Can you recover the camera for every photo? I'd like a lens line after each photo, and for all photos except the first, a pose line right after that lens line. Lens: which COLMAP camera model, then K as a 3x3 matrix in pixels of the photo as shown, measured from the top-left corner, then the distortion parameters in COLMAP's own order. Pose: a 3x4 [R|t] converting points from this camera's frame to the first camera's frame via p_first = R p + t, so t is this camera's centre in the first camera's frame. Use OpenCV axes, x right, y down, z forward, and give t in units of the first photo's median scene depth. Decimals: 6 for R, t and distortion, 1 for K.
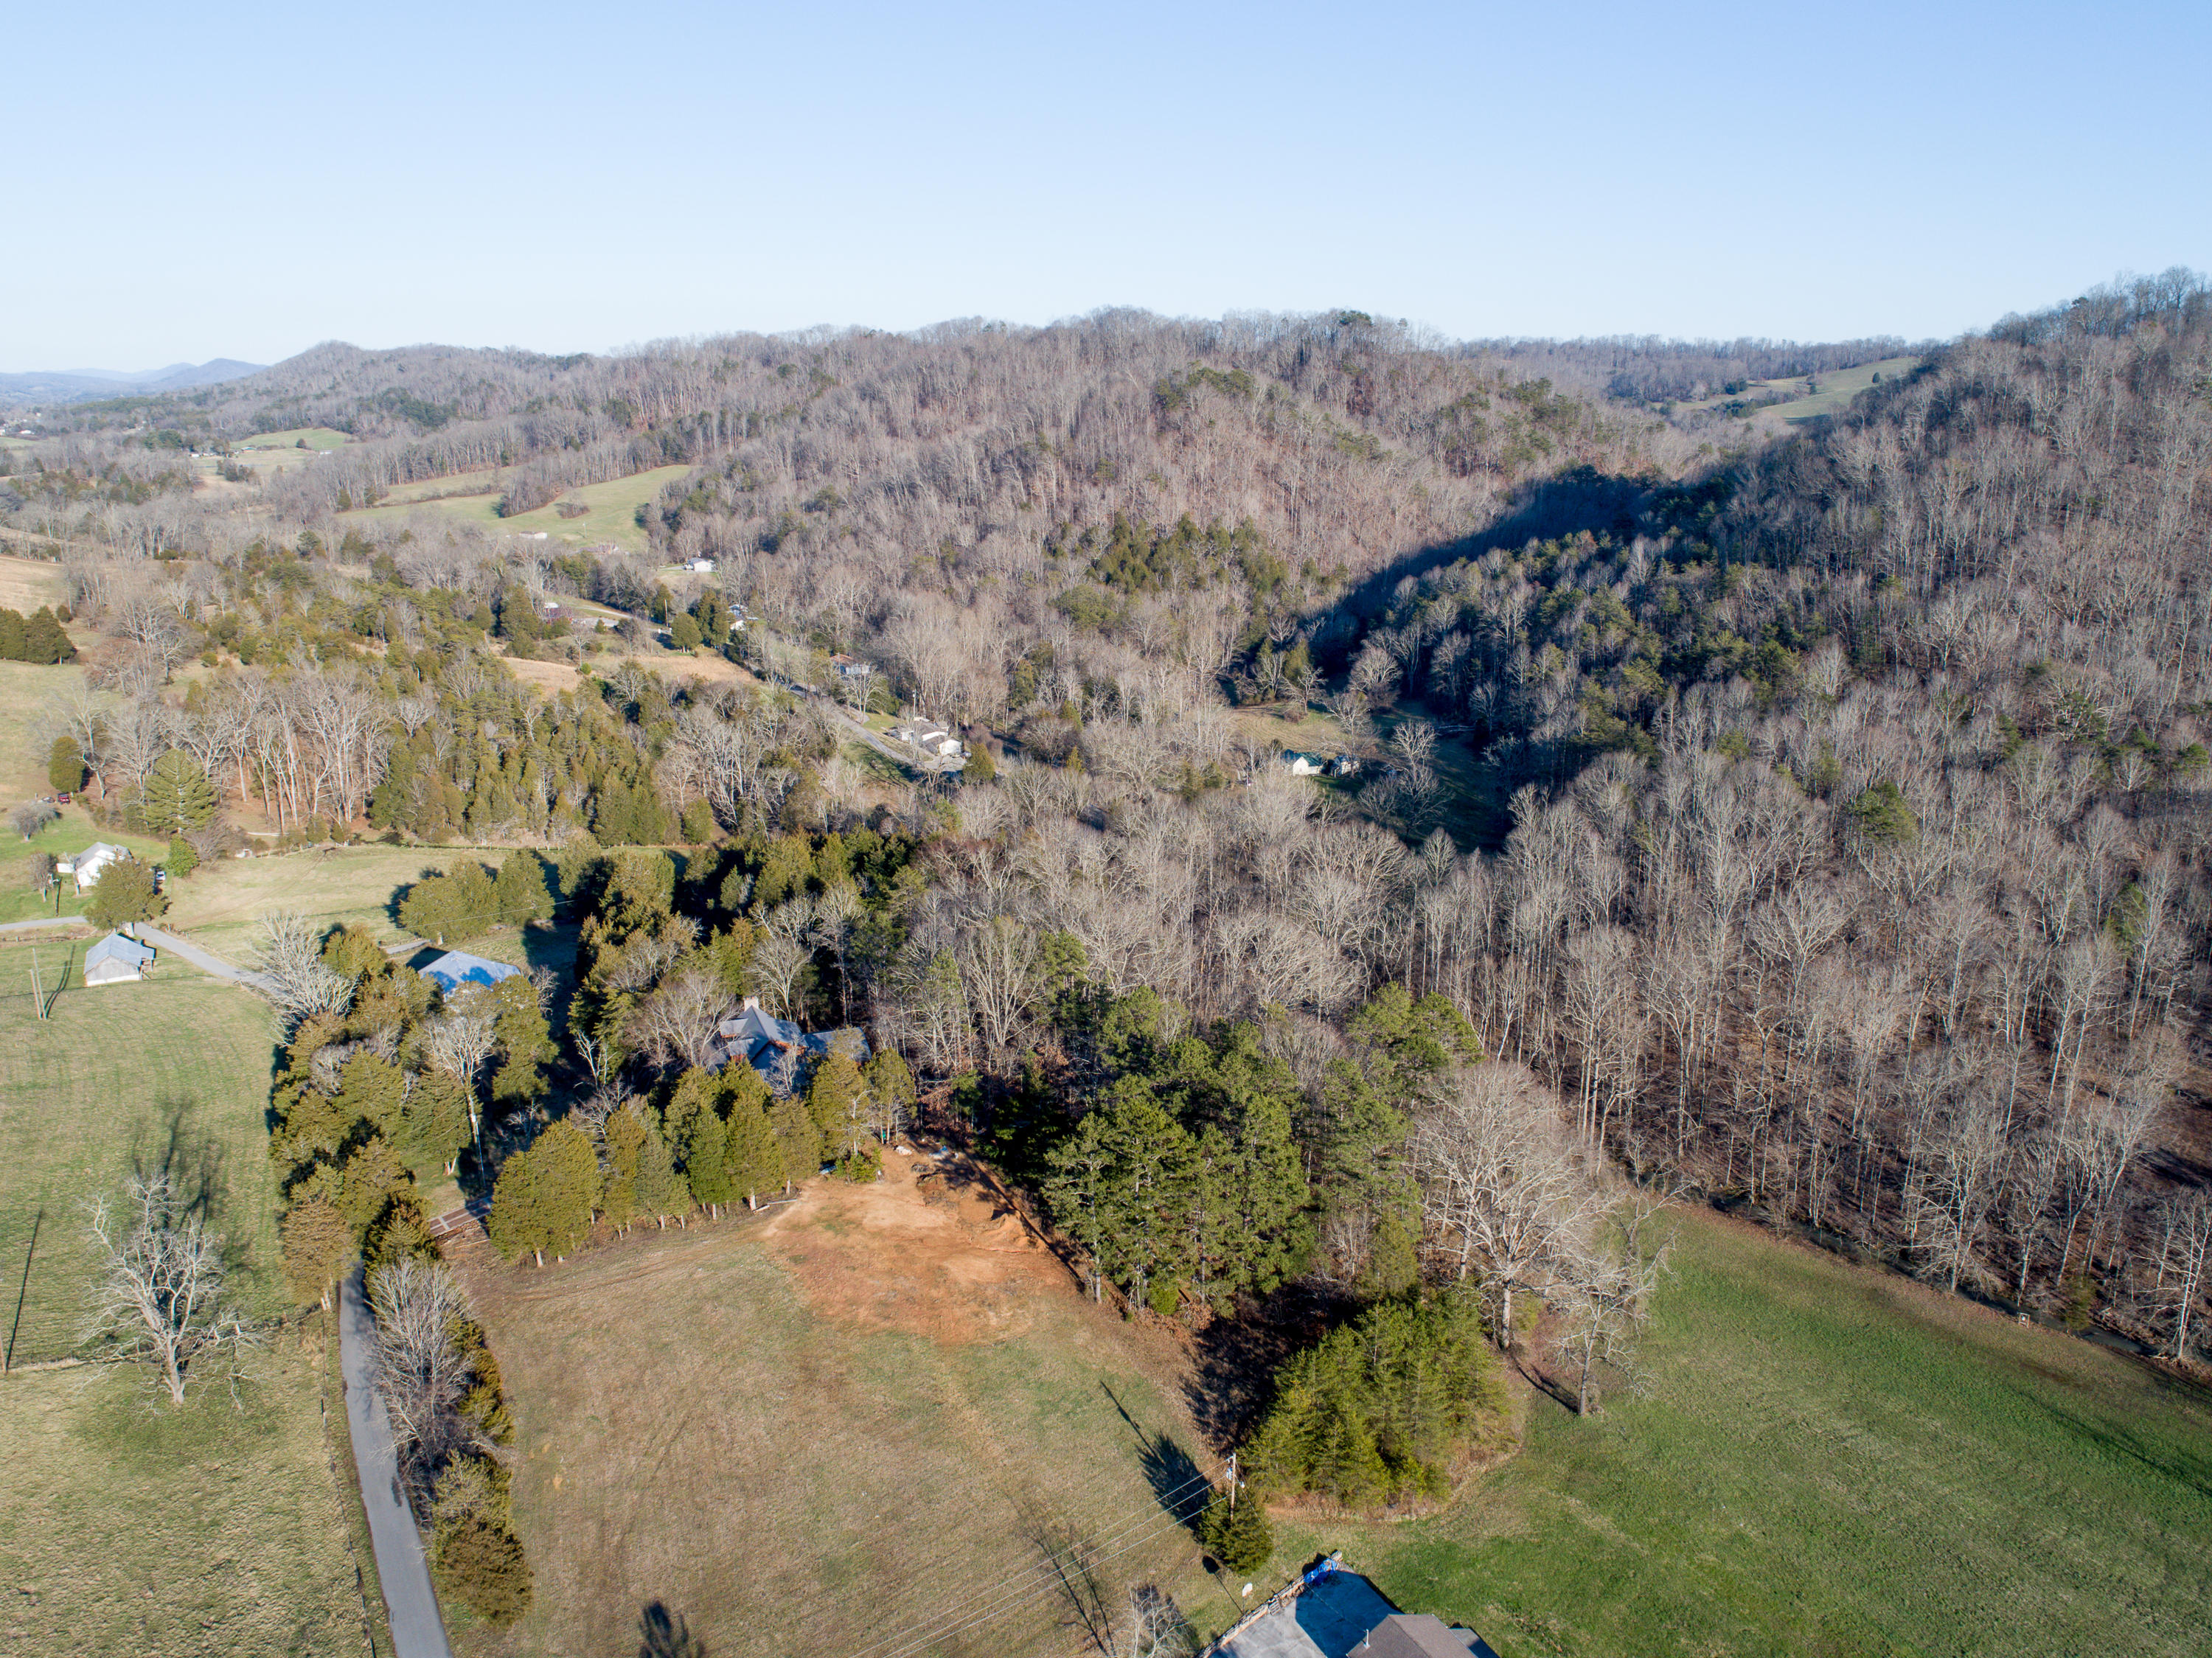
lens RADIAL K [[1660.9, 0, 1118.8], [0, 1660.9, 823.5], [0, 0, 1]] dist [-0.027203, 0.013448]
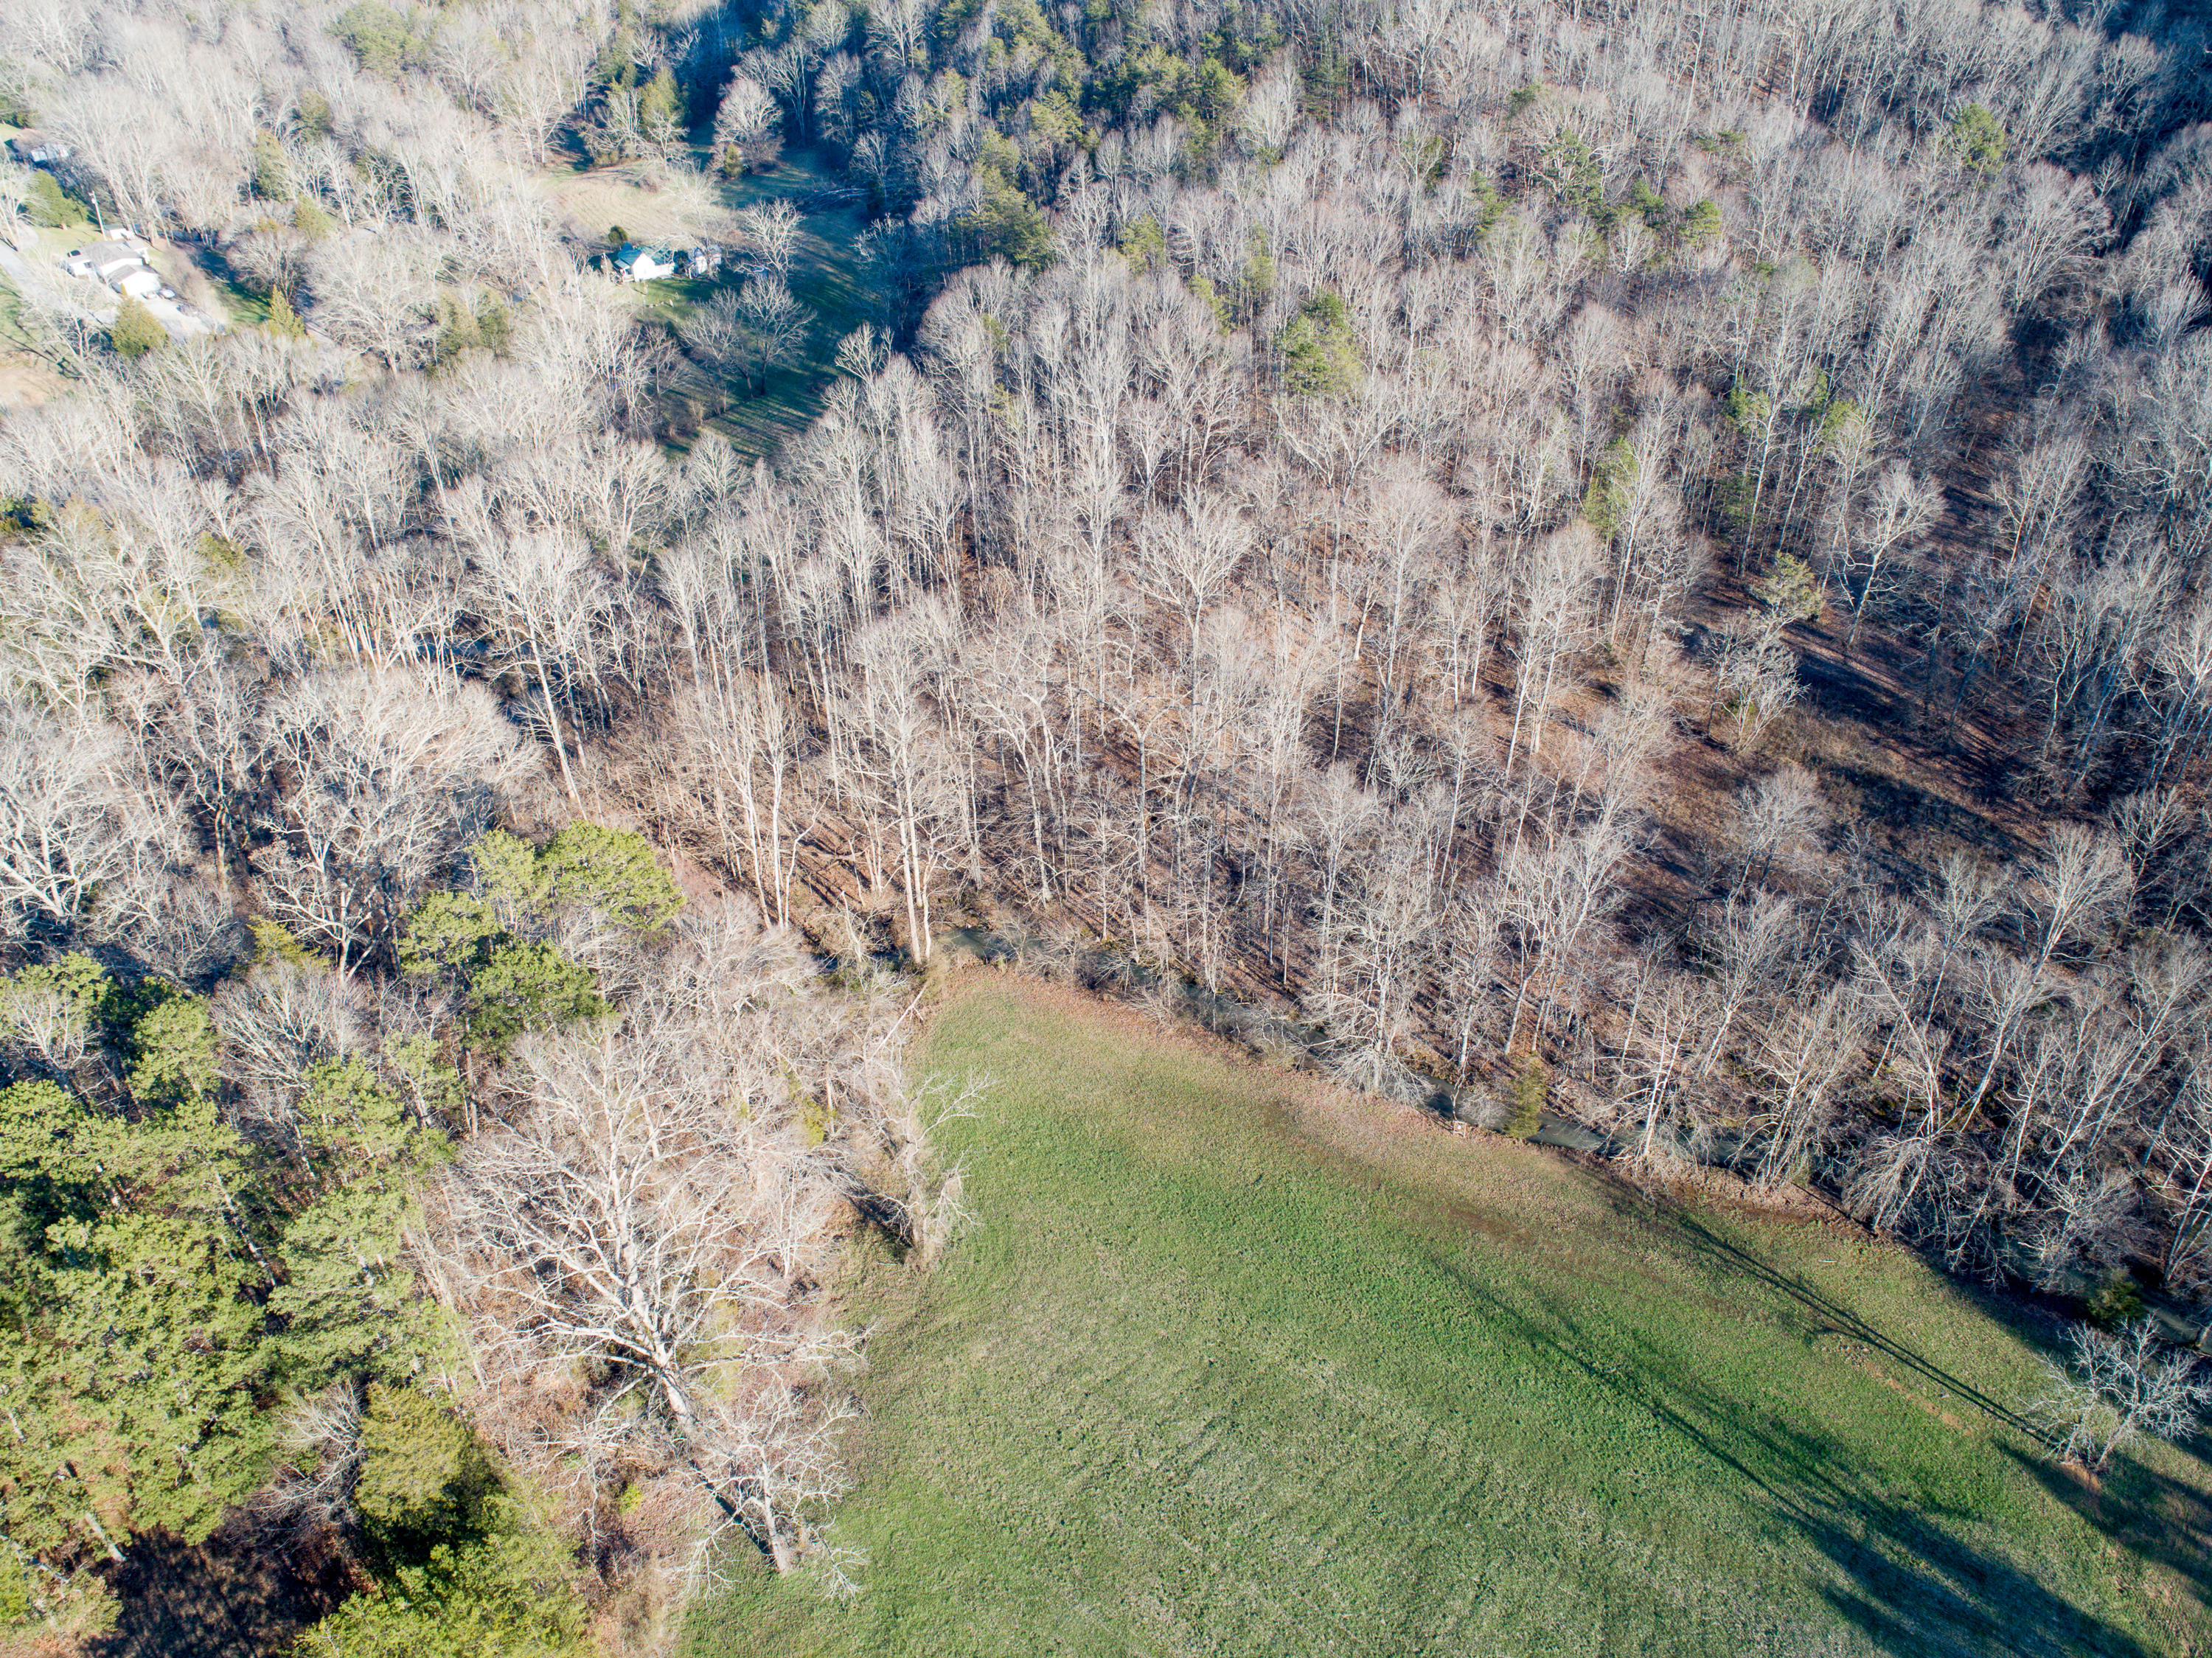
lens RADIAL K [[1660.9, 0, 1118.8], [0, 1660.9, 823.5], [0, 0, 1]] dist [-0.027203, 0.013448]
pose [[0.964142, -0.160737, 0.211173, 0.107264], [0.078061, 0.932278, 0.353219, -0.042569], [-0.253647, -0.324069, 0.911396, 0.162061]]
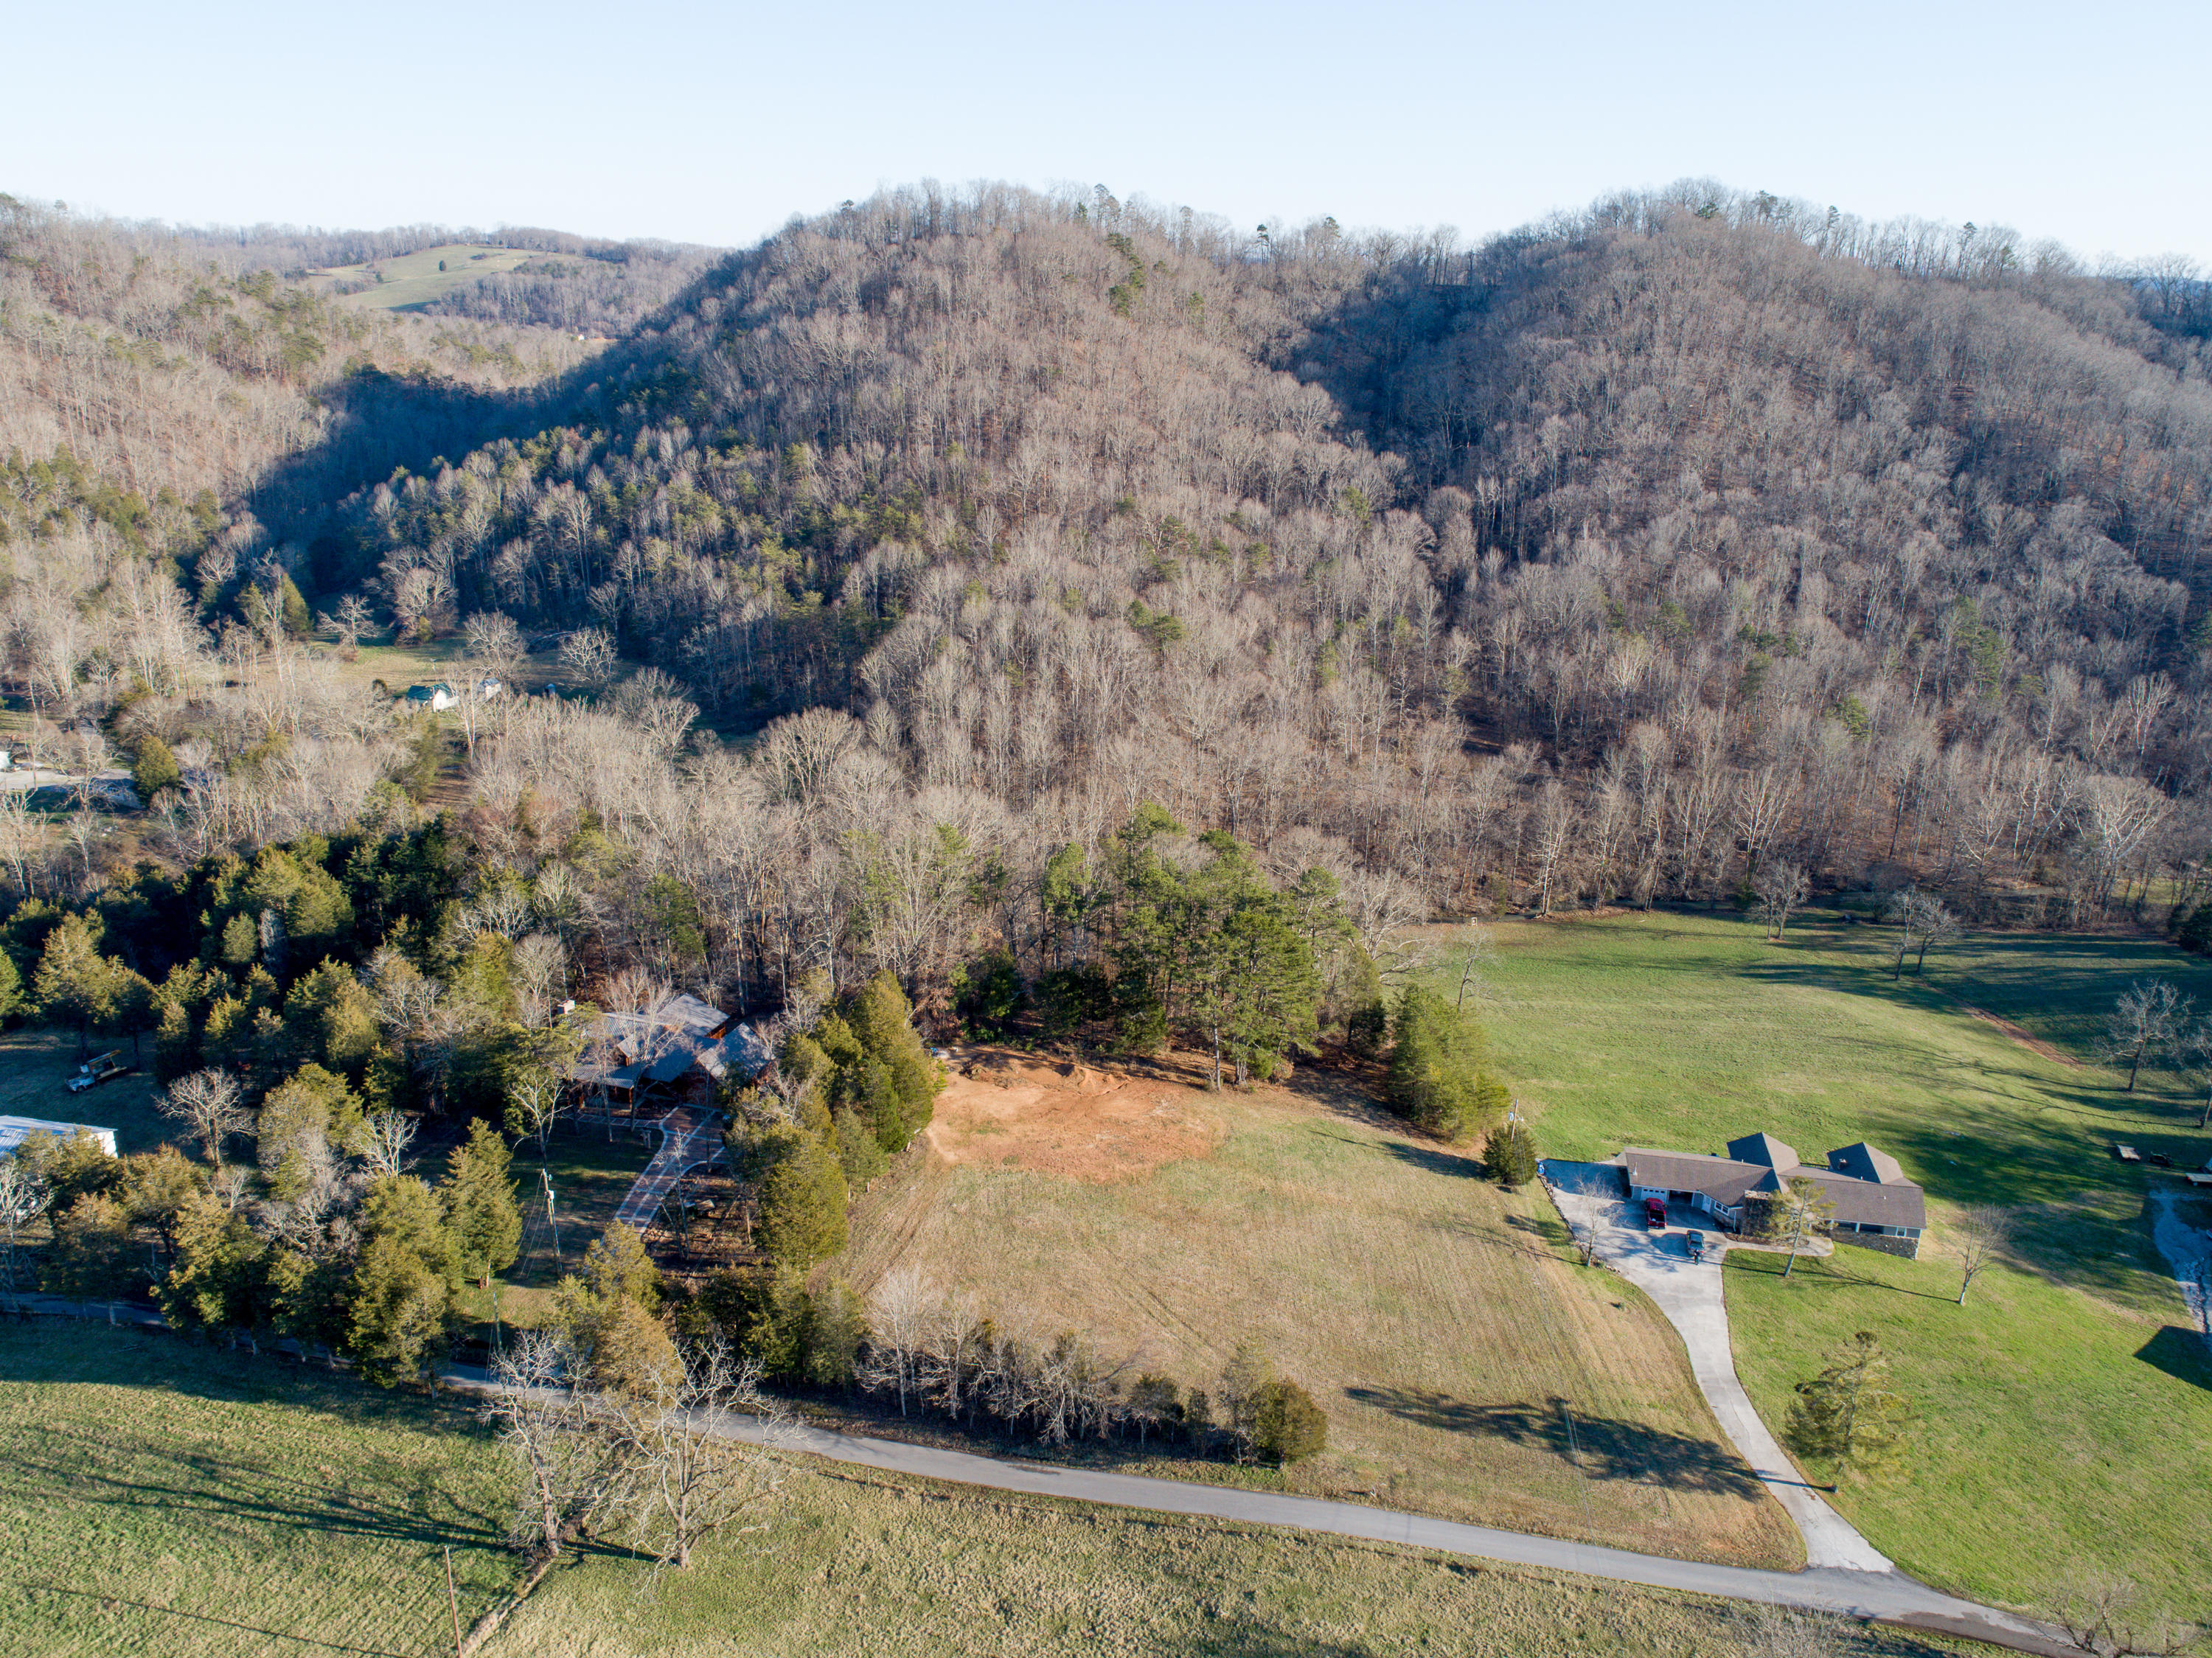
lens RADIAL K [[1660.3, 0, 1118.1], [0, 1660.3, 825.4], [0, 0, 1]] dist [-0.026328, 0.013548]
pose [[0.655946, -0.238487, 0.716141, -0.292122], [0.191840, 0.970293, 0.147408, -0.027311], [-0.730022, 0.040693, 0.682211, 0.083823]]
